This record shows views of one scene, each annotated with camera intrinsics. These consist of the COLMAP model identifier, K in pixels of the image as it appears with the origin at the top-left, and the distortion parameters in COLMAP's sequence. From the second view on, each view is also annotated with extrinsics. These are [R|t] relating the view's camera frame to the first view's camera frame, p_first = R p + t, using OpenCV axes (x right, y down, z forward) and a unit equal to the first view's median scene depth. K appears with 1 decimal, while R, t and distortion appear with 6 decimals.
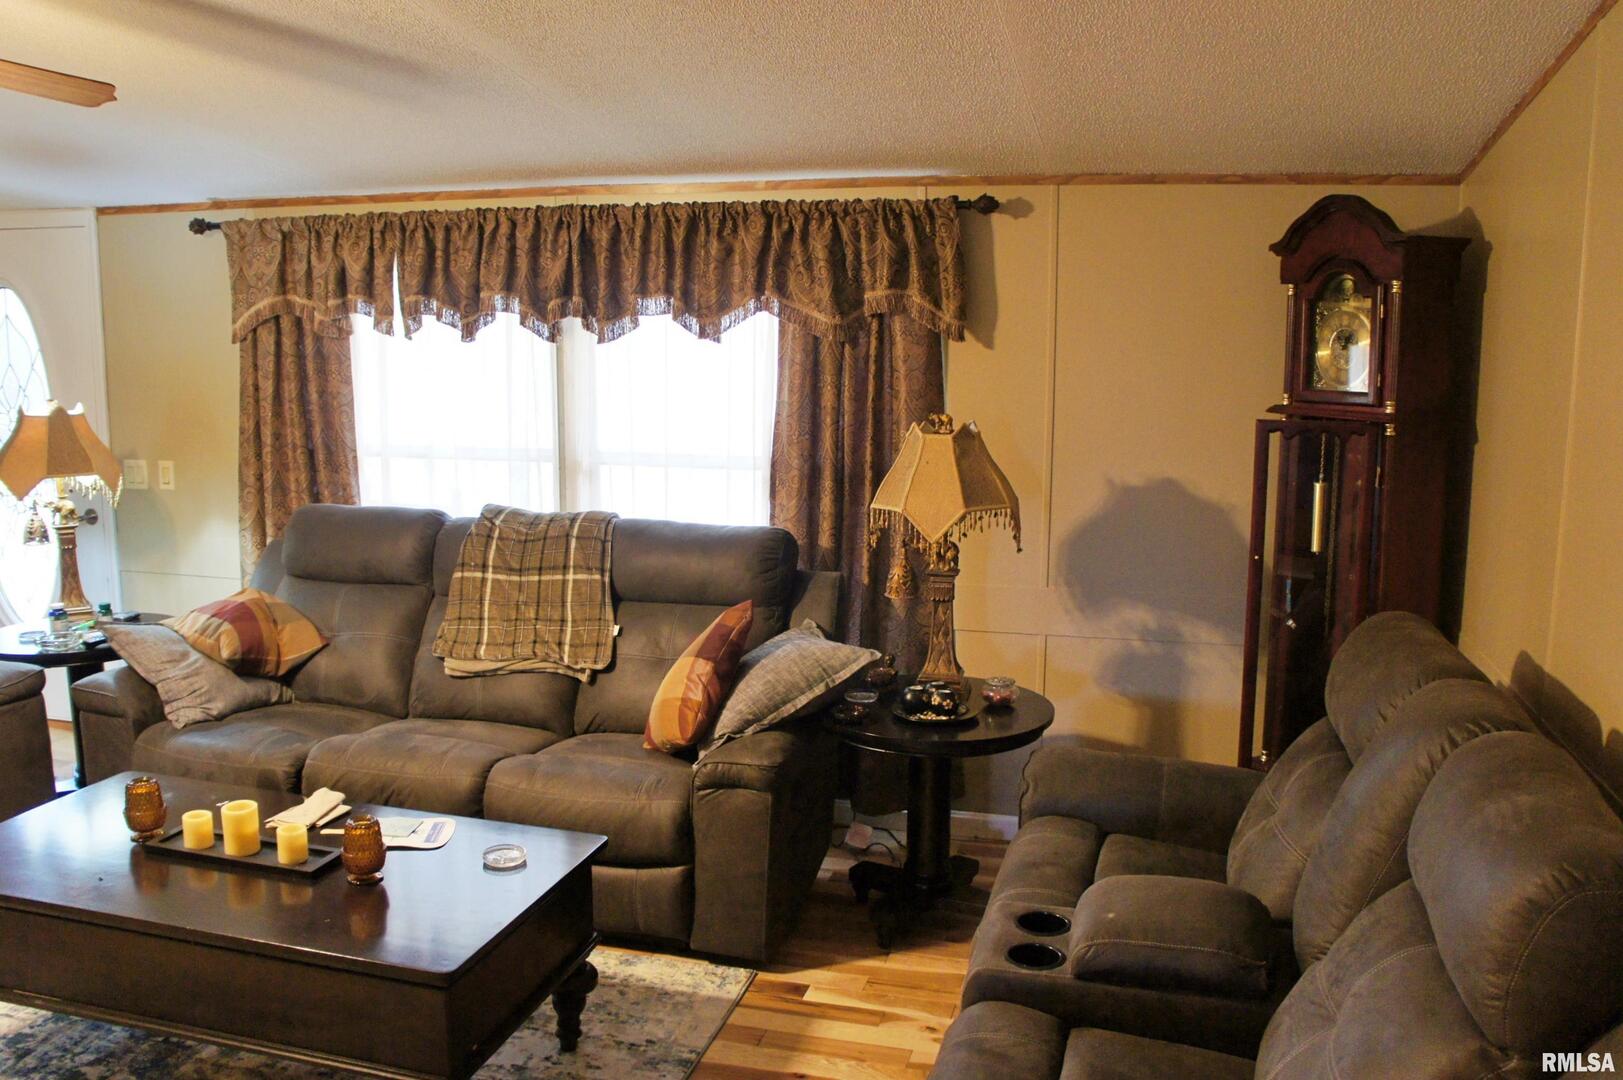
lens RADIAL K [[1311.0, 0, 811.5], [0, 1311.0, 540.0], [0, 0, 1]] dist [-0.158798, 0.119355]
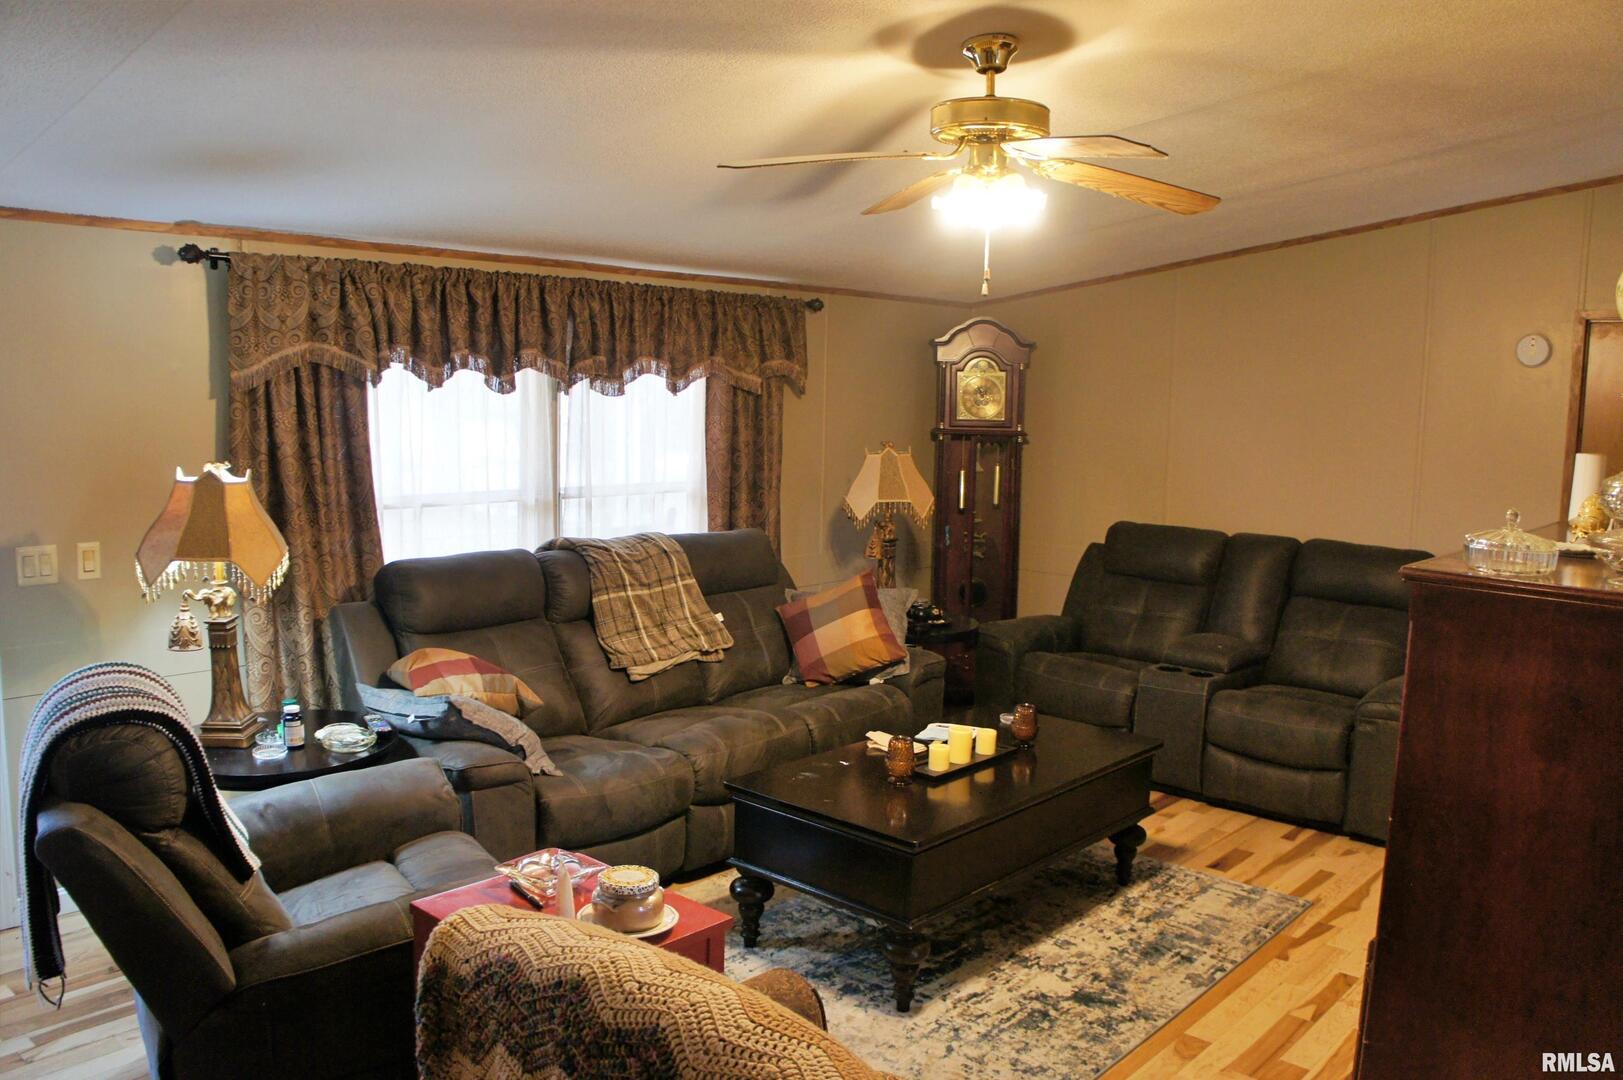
lens RADIAL K [[1311.0, 0, 811.5], [0, 1311.0, 540.0], [0, 0, 1]] dist [-0.158798, 0.119355]
pose [[0.445565, -0.106615, 0.888878, -1.132672], [0.112194, 0.991706, 0.062710, -0.070797], [-0.888191, 0.071786, 0.453831, 0.286354]]
